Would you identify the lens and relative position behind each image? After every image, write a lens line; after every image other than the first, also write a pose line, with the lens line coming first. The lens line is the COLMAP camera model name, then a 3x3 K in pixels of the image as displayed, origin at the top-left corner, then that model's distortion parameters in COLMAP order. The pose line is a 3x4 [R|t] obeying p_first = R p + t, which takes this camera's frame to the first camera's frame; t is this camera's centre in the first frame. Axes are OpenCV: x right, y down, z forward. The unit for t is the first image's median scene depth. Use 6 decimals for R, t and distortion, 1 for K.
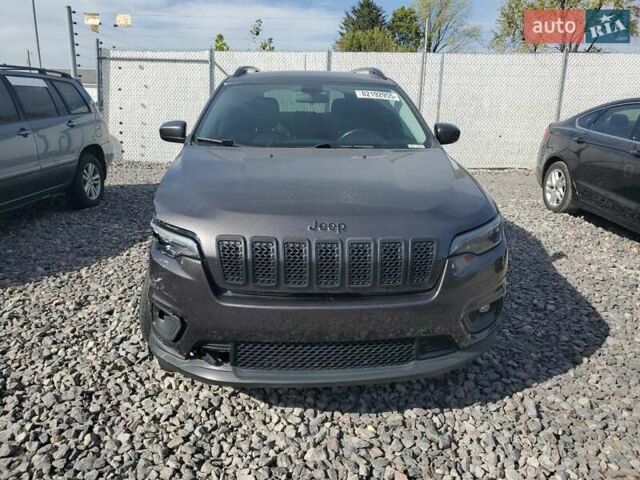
lens RADIAL K [[473.2, 0, 319.7], [0, 473.2, 241.1], [0, 0, 1]] dist [0.036616, 0.000097]
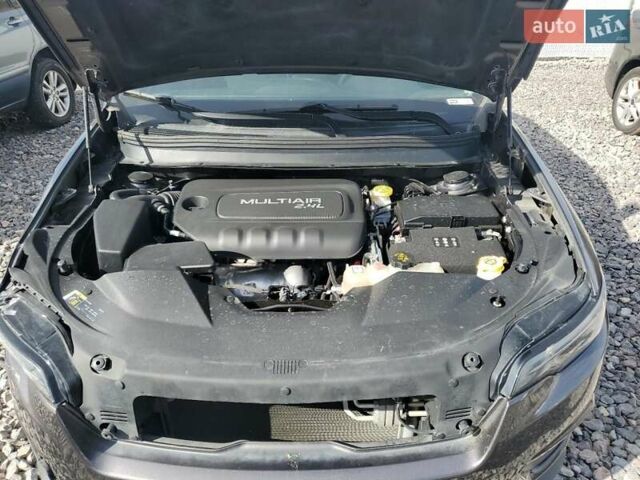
lens RADIAL K [[473.2, 0, 320.2], [0, 473.2, 239.2], [0, 0, 1]] dist [0.036616, 0.000097]
pose [[0.998808, 0.012770, -0.047106, 0.024177], [-0.000901, 0.969820, 0.243820, -0.086790], [0.048798, -0.243487, 0.968676, 0.157167]]
